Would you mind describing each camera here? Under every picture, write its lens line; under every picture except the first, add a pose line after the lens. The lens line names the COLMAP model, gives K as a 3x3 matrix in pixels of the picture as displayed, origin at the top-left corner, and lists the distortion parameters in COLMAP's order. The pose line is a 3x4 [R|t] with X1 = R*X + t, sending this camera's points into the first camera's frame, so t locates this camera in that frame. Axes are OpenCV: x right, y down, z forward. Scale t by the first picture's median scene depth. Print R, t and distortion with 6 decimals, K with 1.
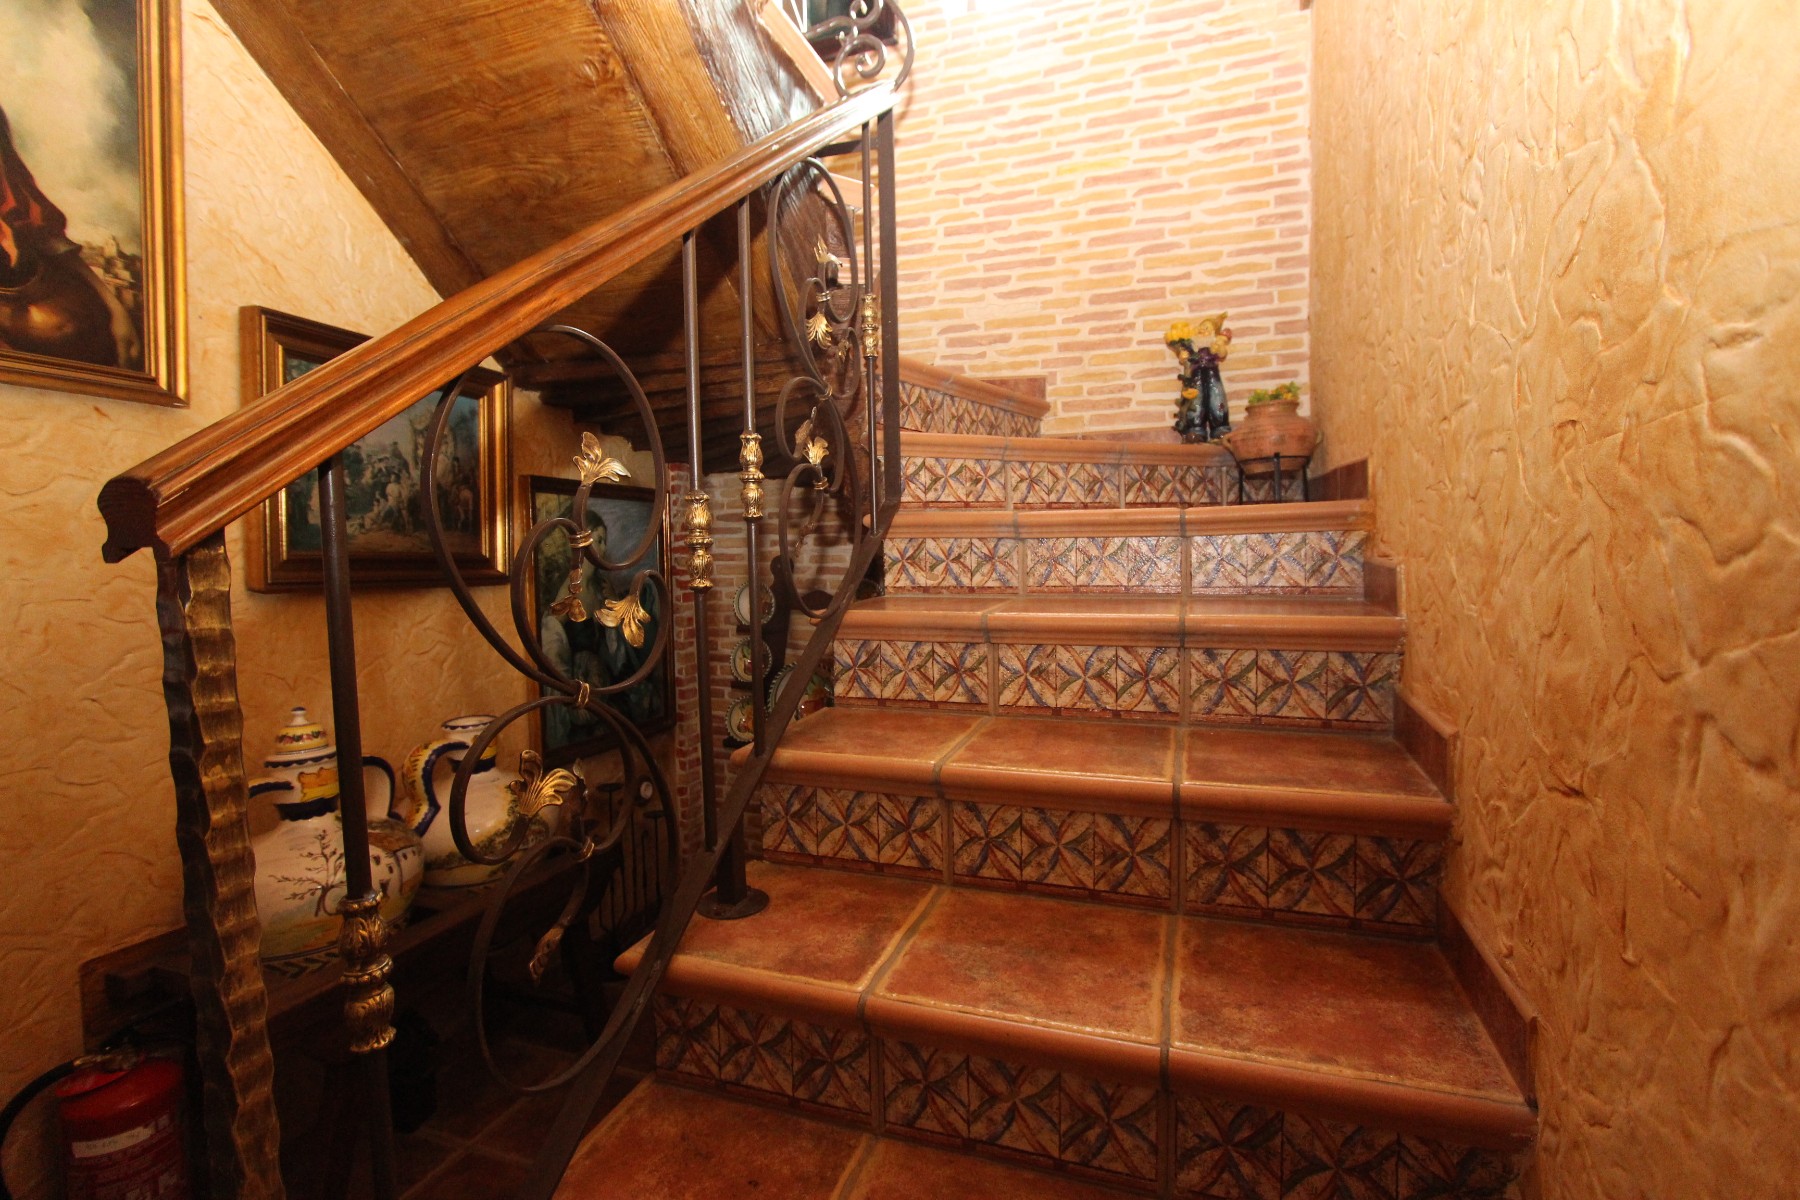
lens RADIAL K [[825.2, 0, 896.0], [0, 825.2, 599.7], [0, 0, 1]] dist [-0.023286, 0.001177]
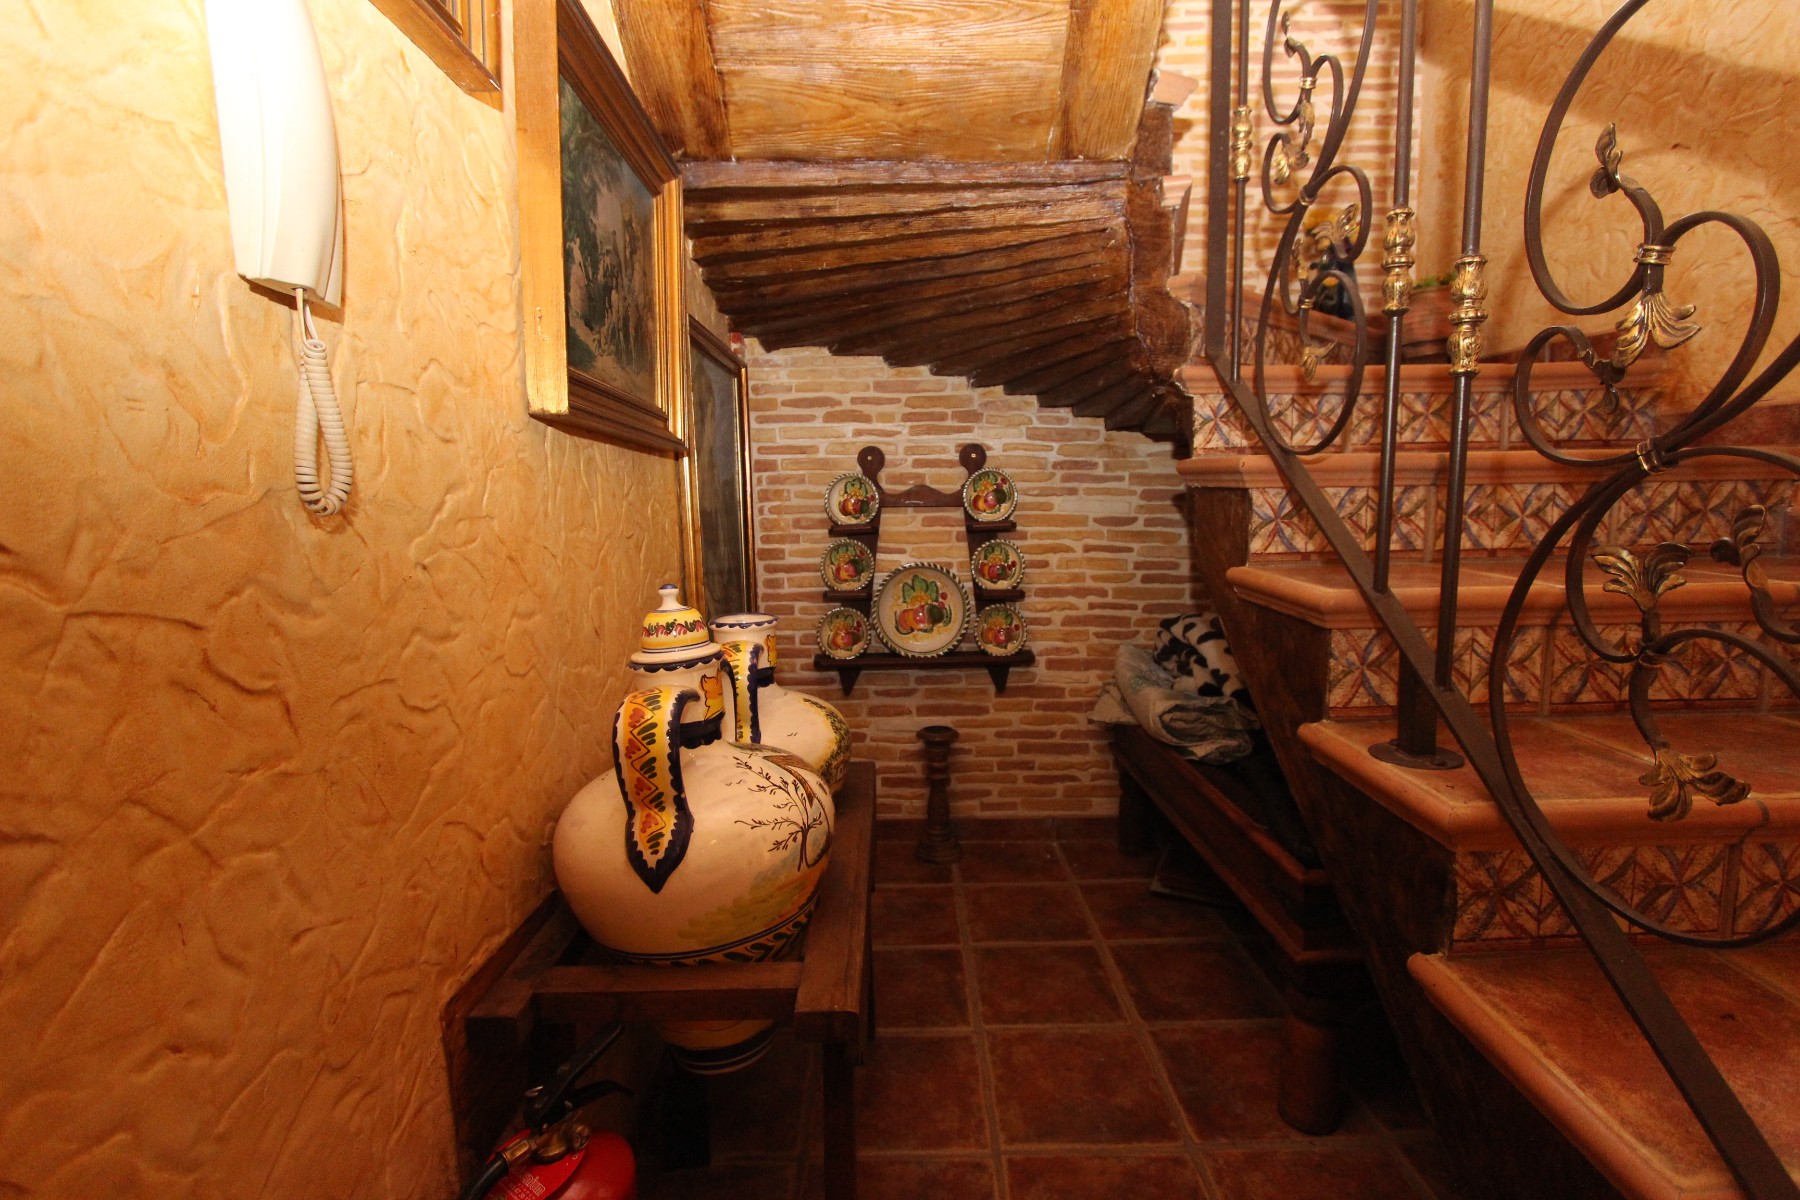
lens RADIAL K [[825.2, 0, 896.2], [0, 825.2, 598.3], [0, 0, 1]] dist [-0.023286, 0.001177]
pose [[0.944417, -0.045052, 0.325648, -0.871881], [0.027953, 0.997983, 0.056999, 0.123618], [-0.327559, -0.044728, 0.943771, 0.330350]]
